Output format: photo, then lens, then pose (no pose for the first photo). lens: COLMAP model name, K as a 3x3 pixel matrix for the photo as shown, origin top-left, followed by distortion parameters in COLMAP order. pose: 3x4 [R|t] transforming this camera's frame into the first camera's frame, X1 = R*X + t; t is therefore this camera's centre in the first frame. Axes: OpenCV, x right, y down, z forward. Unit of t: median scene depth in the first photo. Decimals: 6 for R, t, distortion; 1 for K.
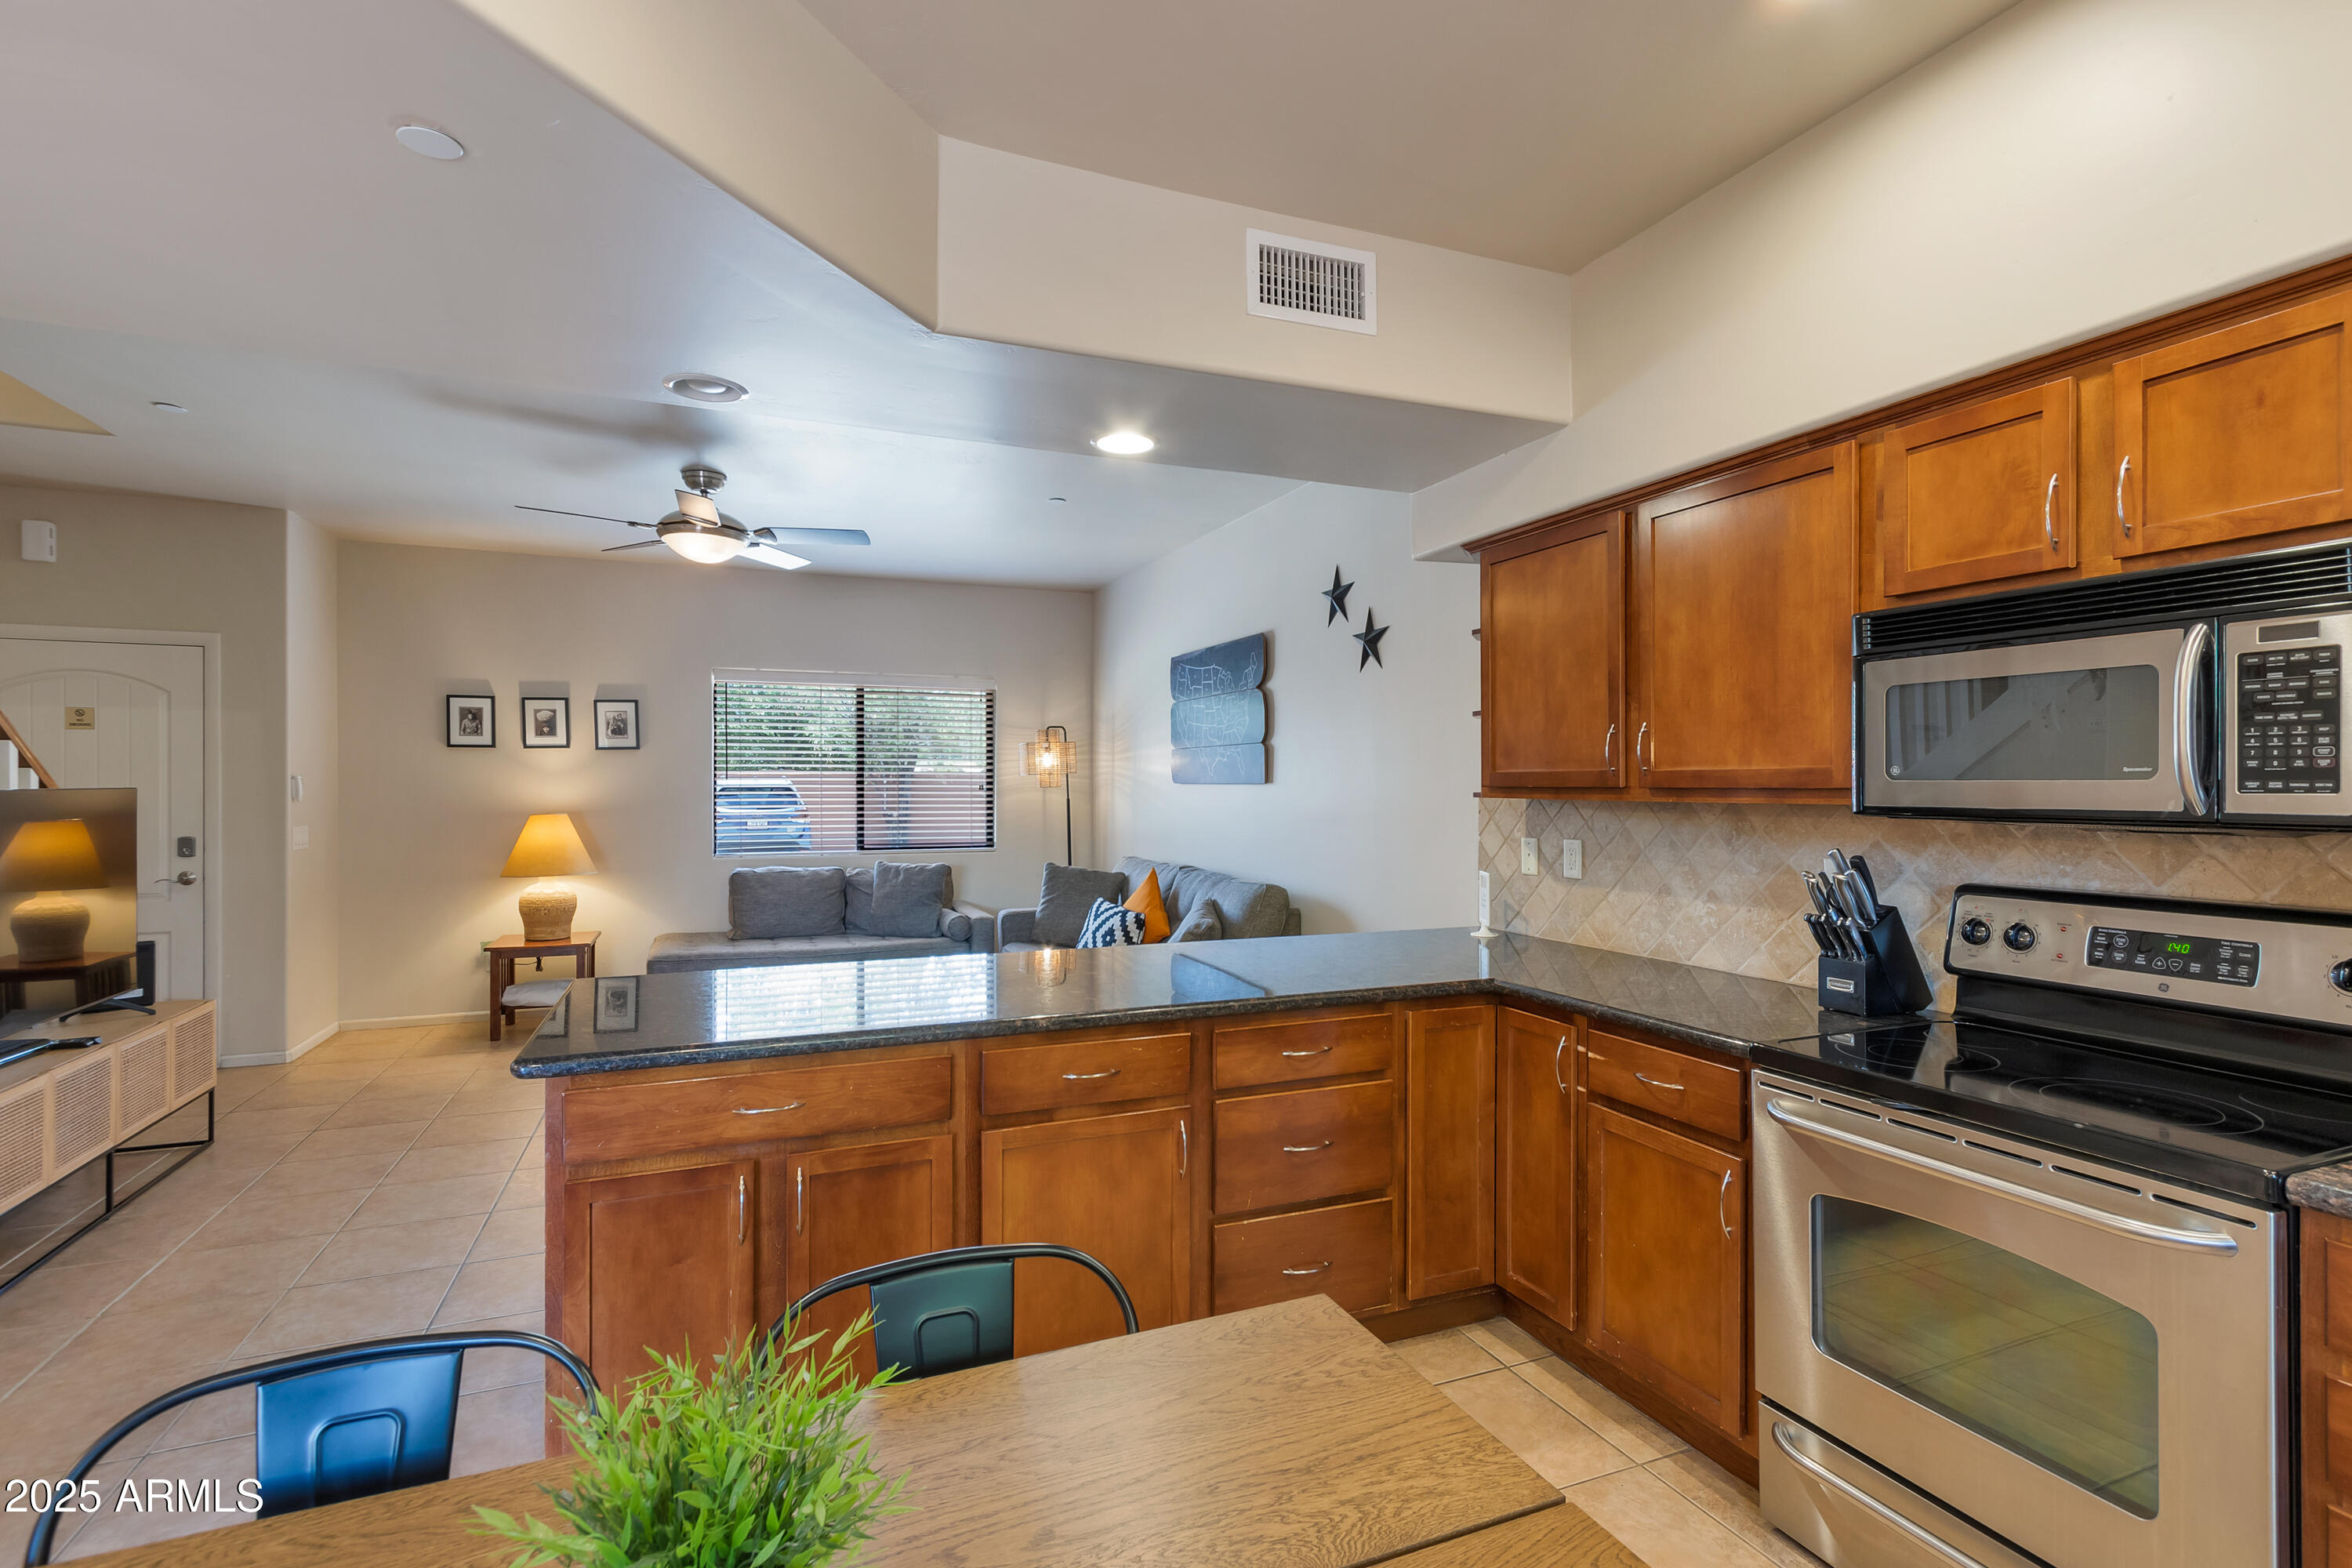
lens RADIAL K [[1088.2, 0, 1176.0], [0, 1088.2, 784.0], [0, 0, 1]] dist [0.003111, 0.000321]
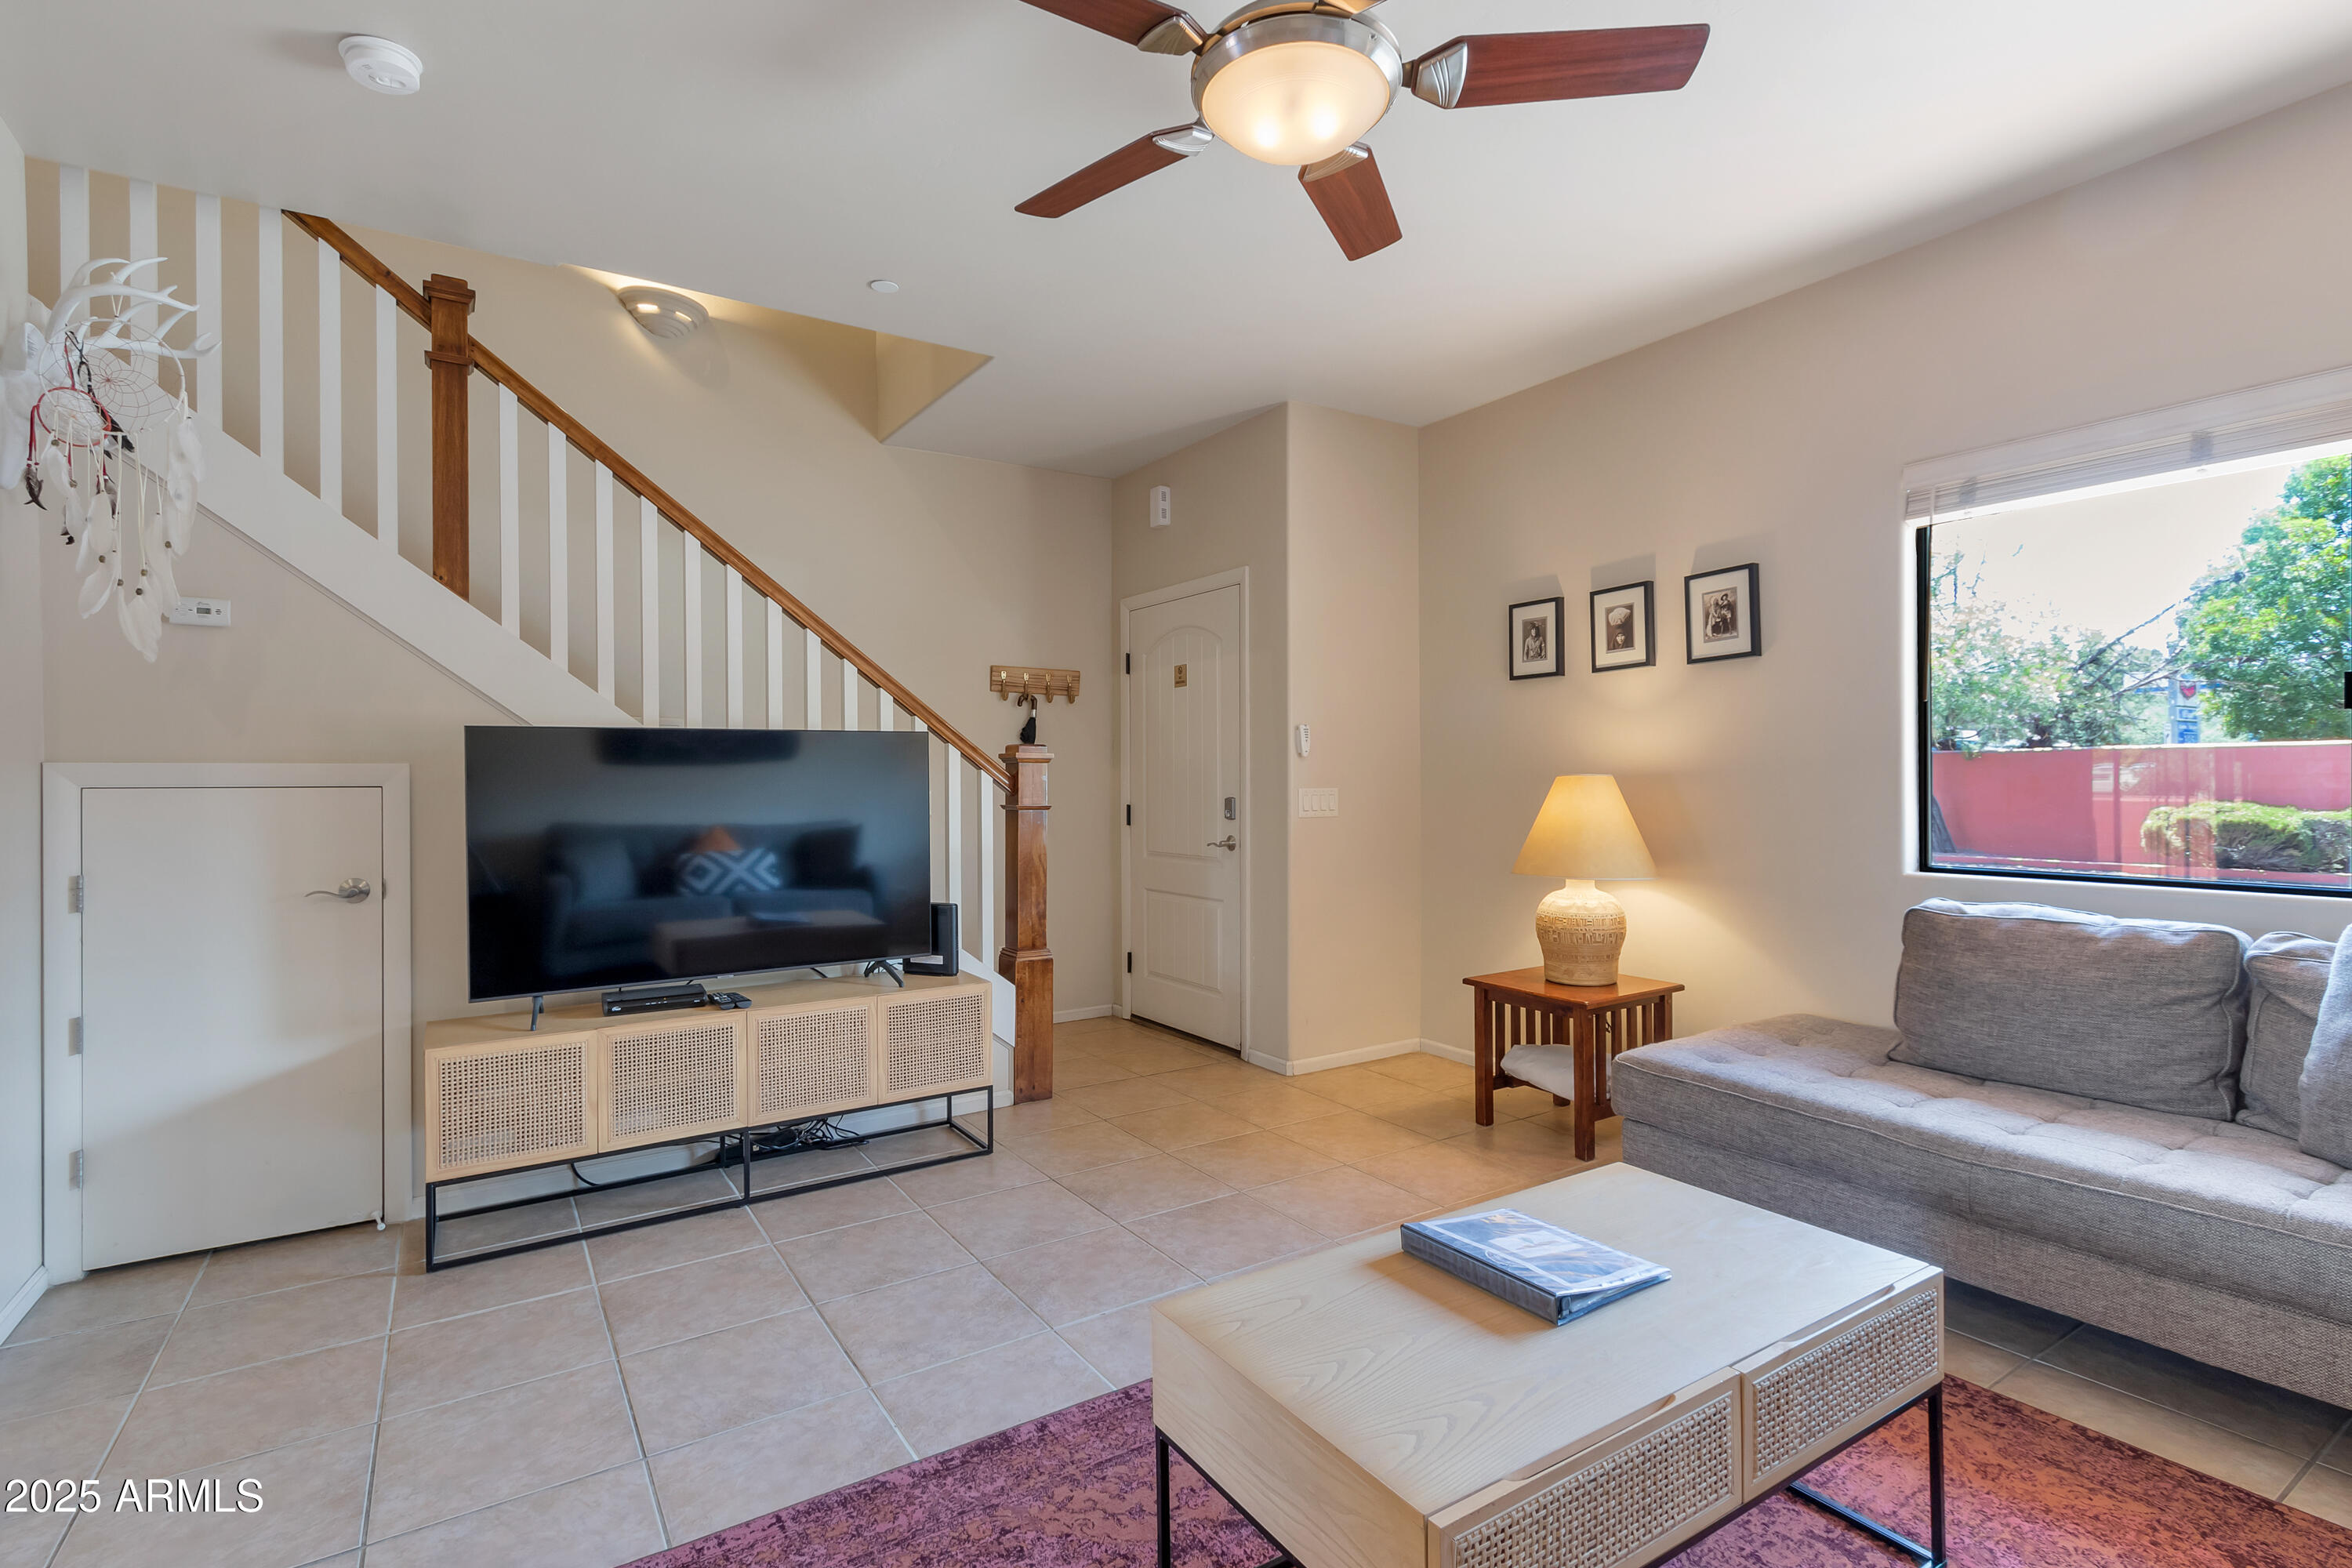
lens RADIAL K [[1088.2, 0, 1176.0], [0, 1088.2, 784.0], [0, 0, 1]] dist [0.003111, 0.000321]
pose [[0.182961, 0.001165, -0.983120, -0.022388], [0.006193, 0.999978, 0.002337, 0.029480], [0.983101, -0.006516, 0.182949, 0.659742]]
